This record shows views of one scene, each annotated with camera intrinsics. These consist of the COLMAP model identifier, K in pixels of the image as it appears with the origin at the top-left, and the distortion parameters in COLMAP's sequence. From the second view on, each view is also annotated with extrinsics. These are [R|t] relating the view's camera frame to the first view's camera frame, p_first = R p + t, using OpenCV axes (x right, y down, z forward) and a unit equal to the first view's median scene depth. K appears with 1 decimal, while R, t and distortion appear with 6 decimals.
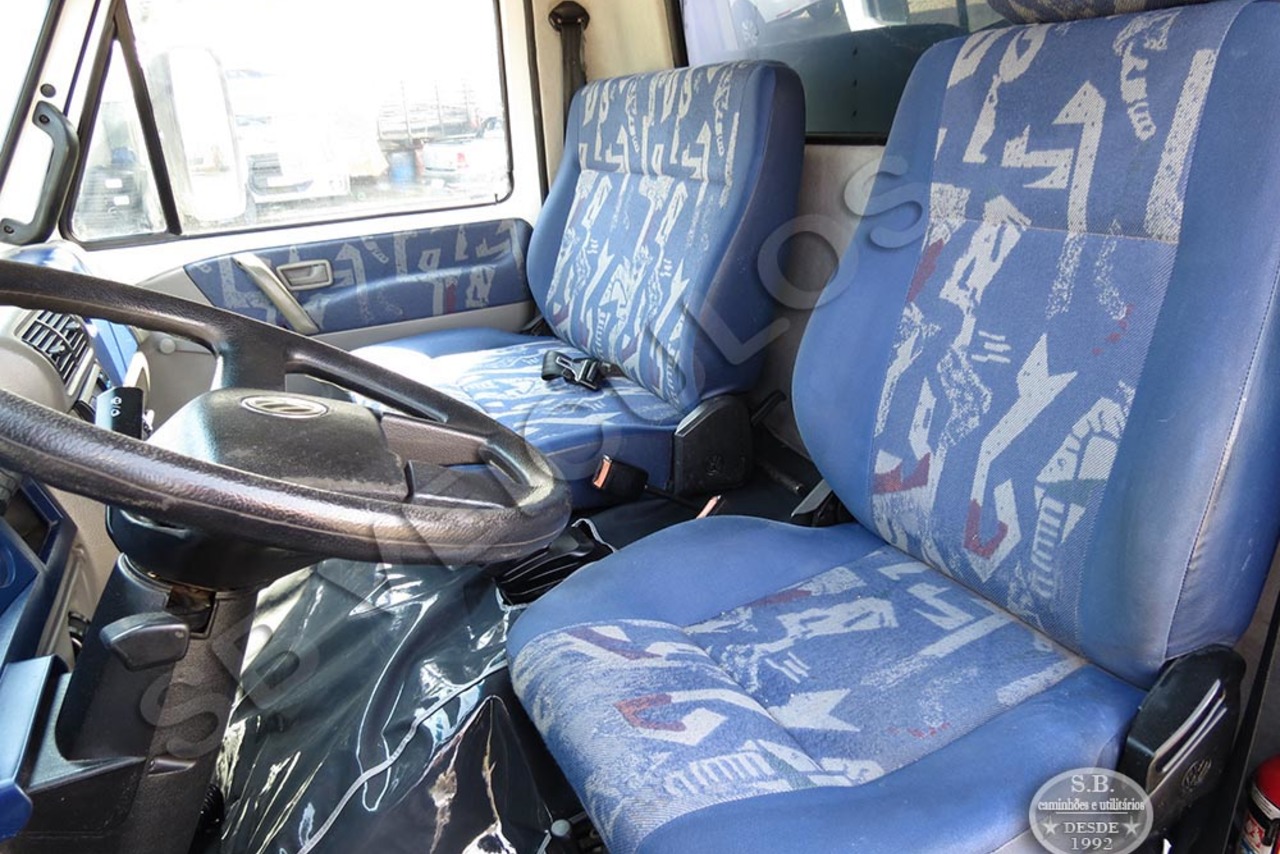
lens RADIAL K [[905.0, 0, 640.0], [0, 905.0, 435.6], [0, 0, 1]] dist [-0.022769, 0.002686]
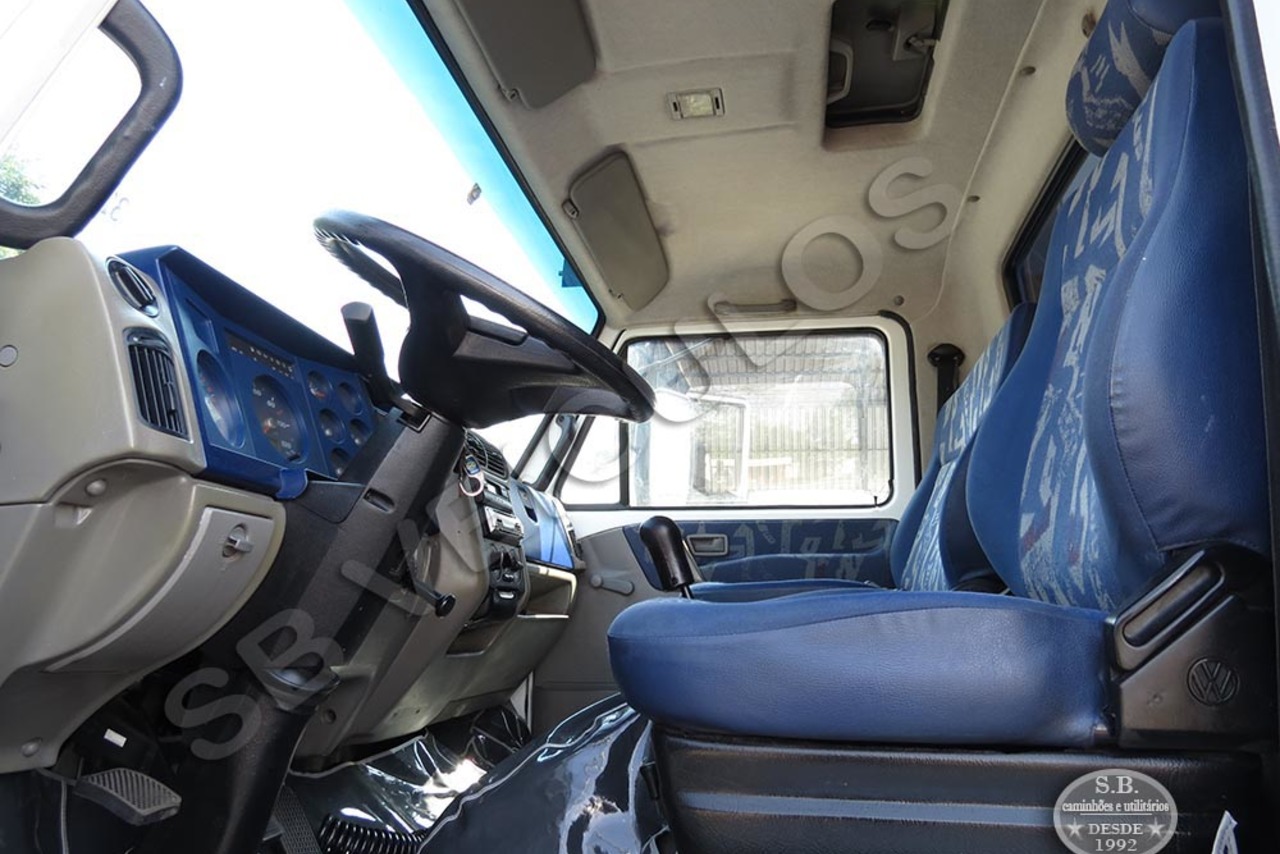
lens RADIAL K [[905.0, 0, 640.0], [0, 905.0, 435.6], [0, 0, 1]] dist [-0.022769, 0.002686]
pose [[0.832170, -0.035463, -0.553385, 0.244981], [-0.255432, 0.861257, -0.439307, 0.262320], [0.492186, 0.506930, 0.707654, -0.003940]]
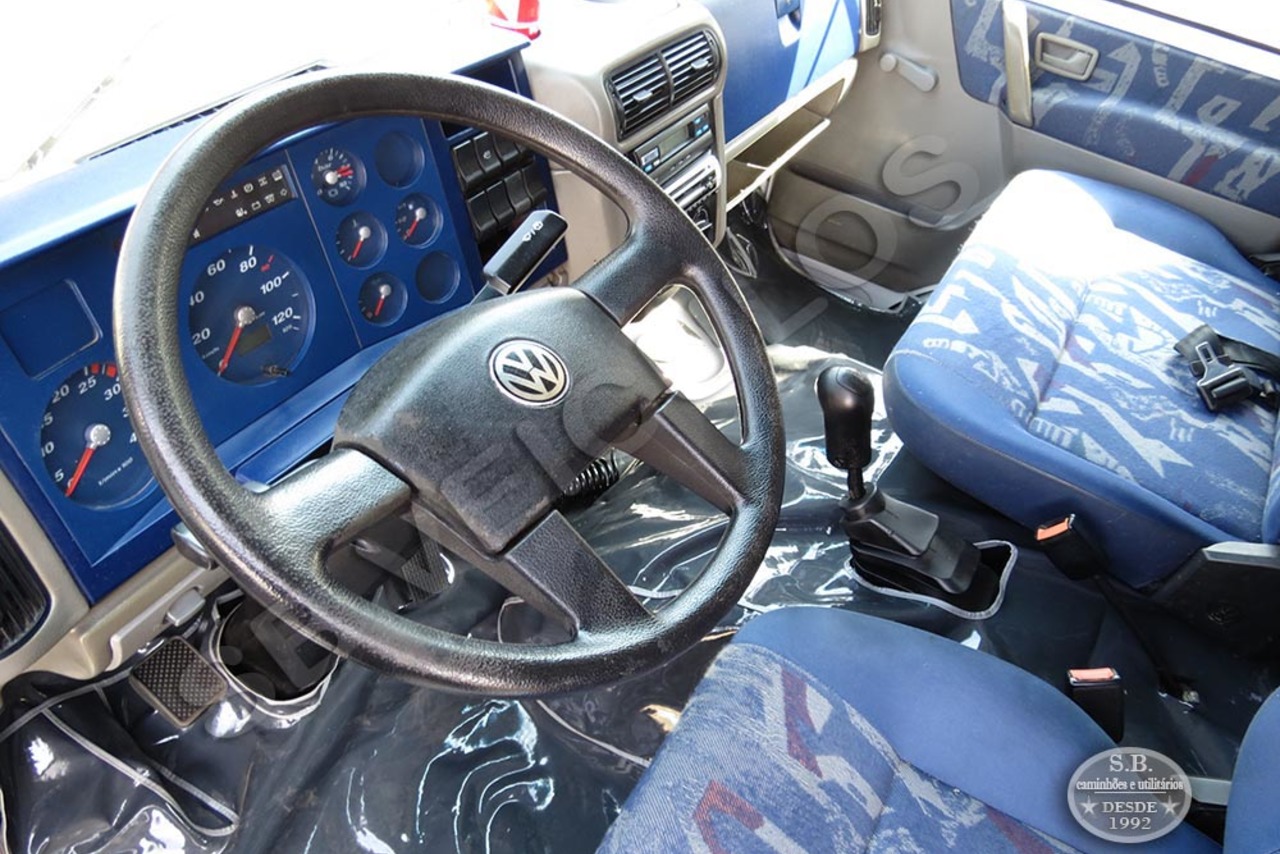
lens RADIAL K [[905.0, 0, 640.0], [0, 905.0, 435.6], [0, 0, 1]] dist [-0.022769, 0.002686]
pose [[0.546482, 0.673003, -0.498421, 0.062731], [-0.447731, 0.737742, 0.505247, -0.162276], [0.707739, -0.052950, 0.704487, 0.121309]]
